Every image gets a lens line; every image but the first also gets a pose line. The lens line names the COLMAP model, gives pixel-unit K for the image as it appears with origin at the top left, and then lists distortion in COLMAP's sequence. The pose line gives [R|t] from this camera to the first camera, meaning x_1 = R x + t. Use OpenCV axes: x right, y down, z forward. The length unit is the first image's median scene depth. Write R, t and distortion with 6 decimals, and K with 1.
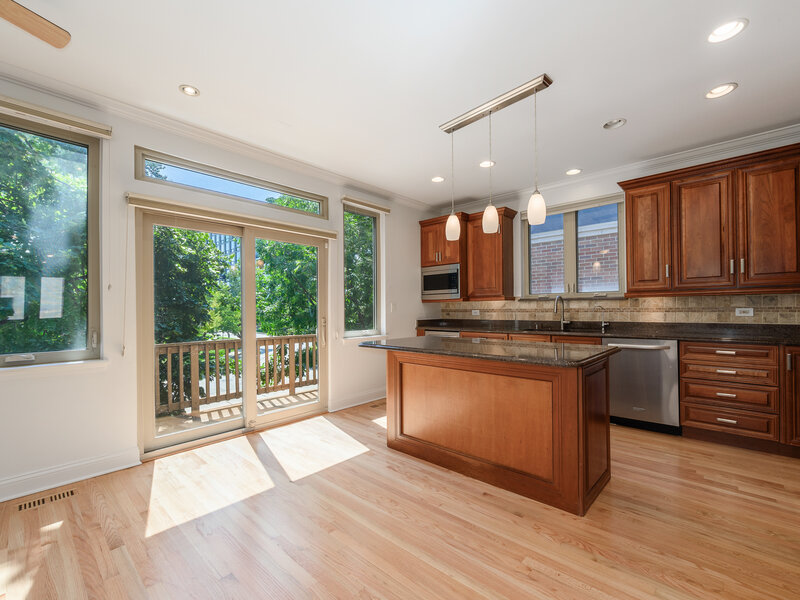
lens RADIAL K [[350.3, 0, 401.1], [0, 350.3, 307.2], [0, 0, 1]] dist [-0.000162, -0.000148]
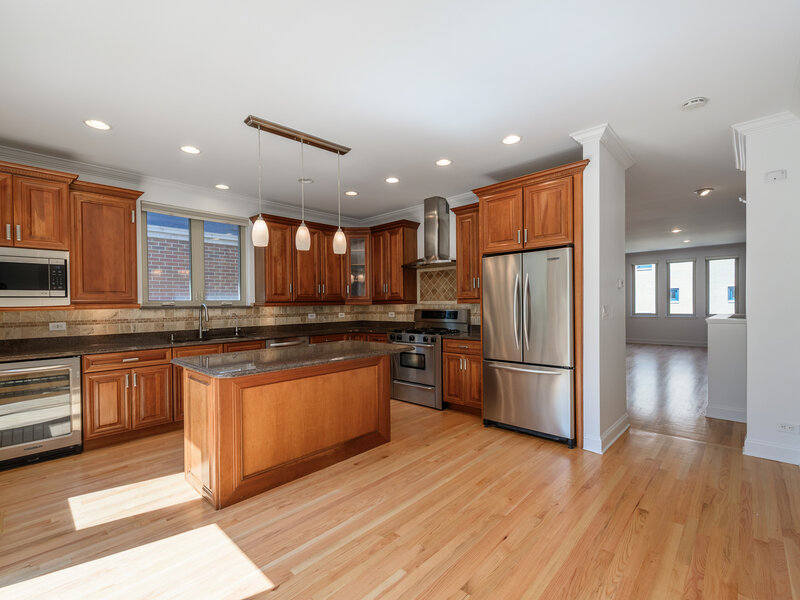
lens RADIAL K [[364.3, 0, 406.1], [0, 364.3, 303.0], [0, 0, 1]] dist [0.000652, 0.000636]
pose [[0.016304, 0.011723, 0.999798, -0.692388], [0.008161, 0.999896, -0.011857, -0.022779], [-0.999834, 0.008353, 0.016207, 0.504711]]
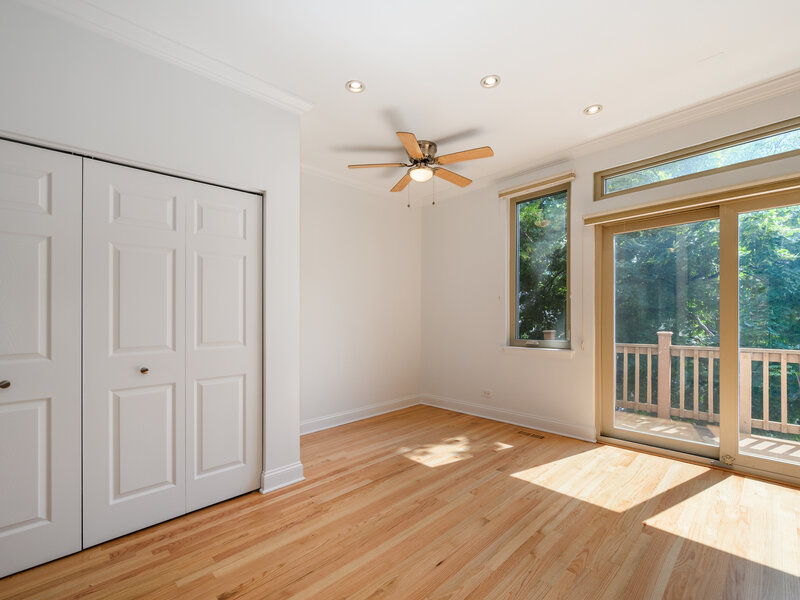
lens RADIAL K [[351.6, 0, 417.8], [0, 351.6, 312.2], [0, 0, 1]] dist [-0.034250, -0.000020]
pose [[-0.052348, -0.001015, -0.998628, 0.347317], [0.016888, 0.999856, -0.001901, -0.000007], [0.998486, -0.016965, -0.052323, 0.360233]]
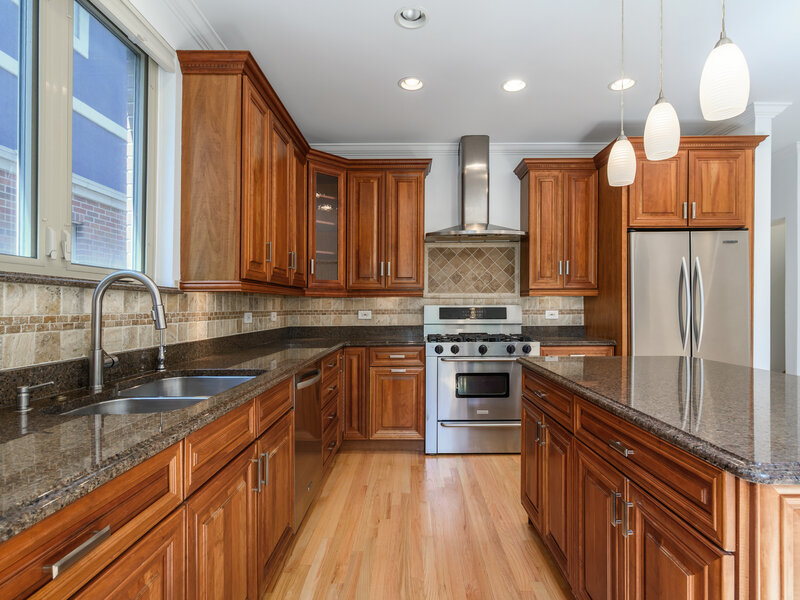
lens RADIAL K [[420.8, 0, 403.7], [0, 420.8, 304.6], [0, 0, 1]] dist [-0.000981, -0.000208]
pose [[-0.665921, 0.018053, 0.745804, 0.054909], [0.007921, 0.999822, -0.017129, 0.003570], [-0.745980, -0.005499, -0.665945, 1.297560]]
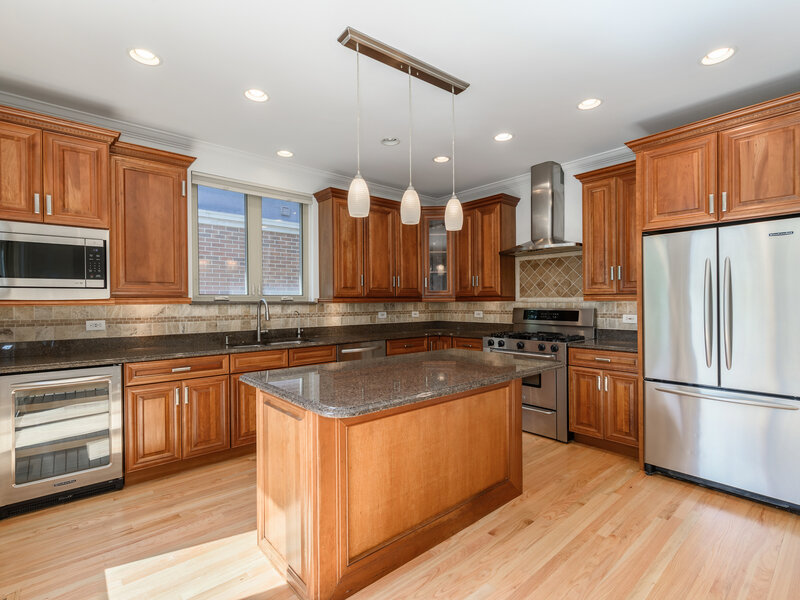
lens RADIAL K [[389.0, 0, 406.7], [0, 389.0, 302.1], [0, 0, 1]] dist [0.002469, -0.000680]
pose [[0.113836, 0.008505, 0.993463, -0.479177], [-0.000359, 0.999964, -0.008519, -0.022147], [-0.993499, 0.000613, 0.113835, 0.701352]]
